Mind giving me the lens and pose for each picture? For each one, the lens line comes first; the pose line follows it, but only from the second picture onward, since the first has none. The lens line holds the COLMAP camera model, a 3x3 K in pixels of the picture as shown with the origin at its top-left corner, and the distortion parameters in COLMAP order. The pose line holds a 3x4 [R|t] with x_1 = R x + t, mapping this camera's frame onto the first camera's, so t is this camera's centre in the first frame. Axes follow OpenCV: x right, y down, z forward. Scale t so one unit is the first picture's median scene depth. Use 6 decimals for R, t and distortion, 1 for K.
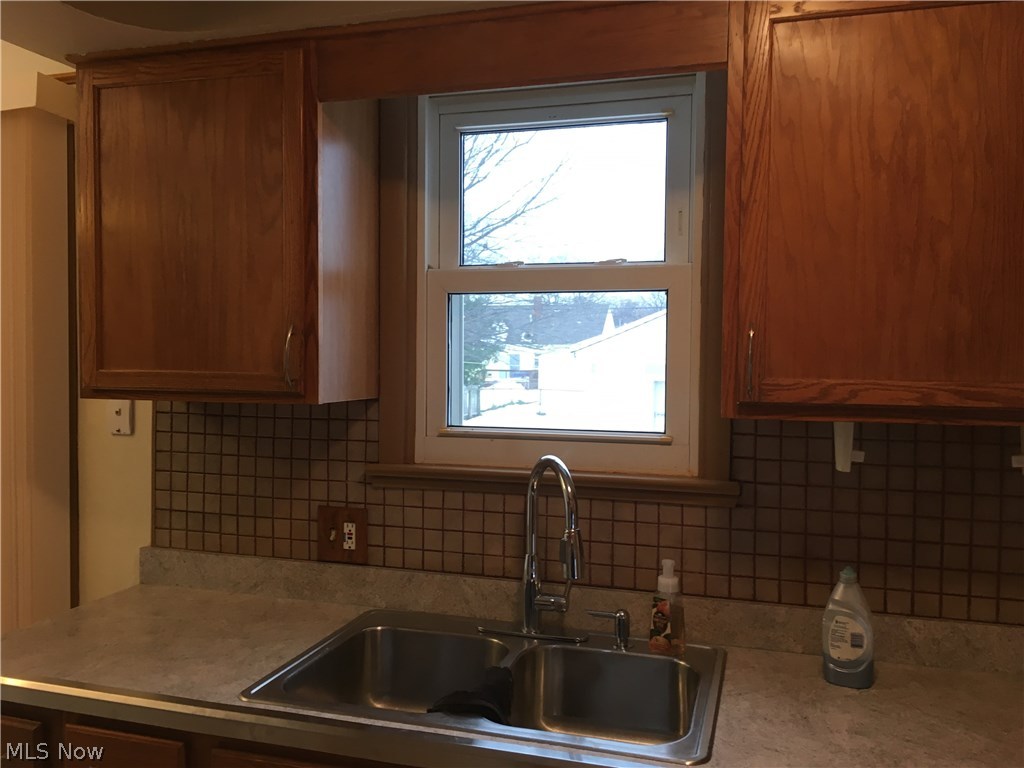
lens RADIAL K [[876.8, 0, 510.5], [0, 876.8, 383.1], [0, 0, 1]] dist [0.064930, -0.035699]
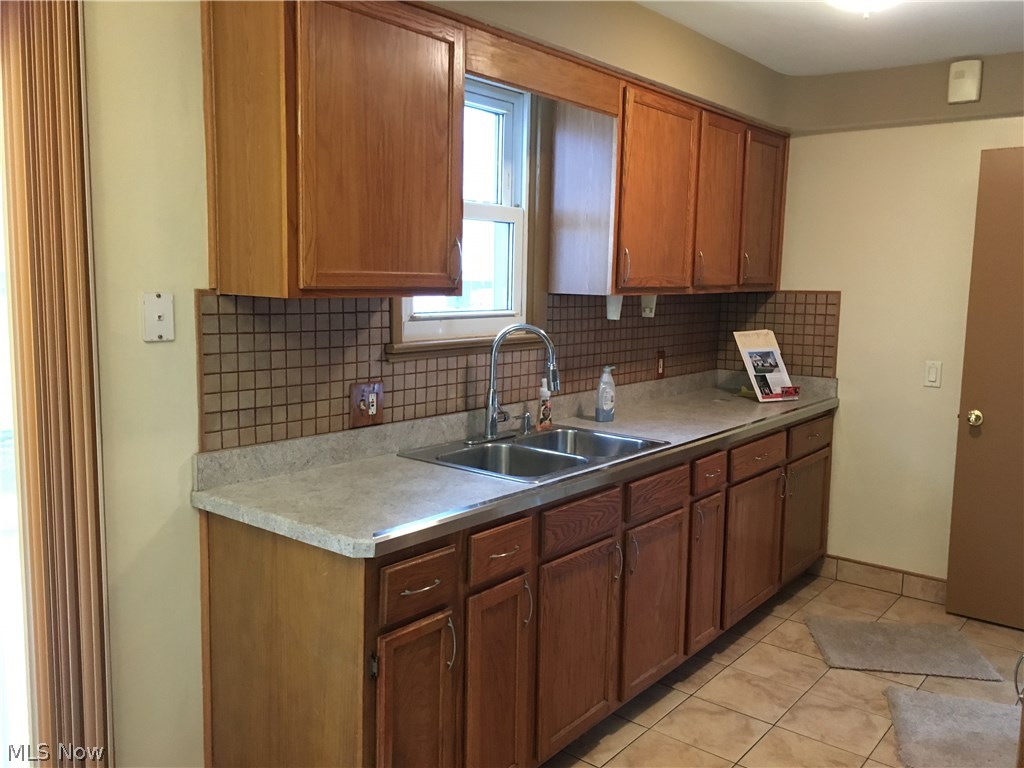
lens RADIAL K [[876.8, 0, 510.8], [0, 876.8, 381.8], [0, 0, 1]] dist [0.064930, -0.035699]
pose [[0.362024, -0.115575, 0.924976, -1.260508], [0.015052, 0.992880, 0.118168, -0.003665], [-0.932047, -0.028856, 0.361186, 0.356712]]
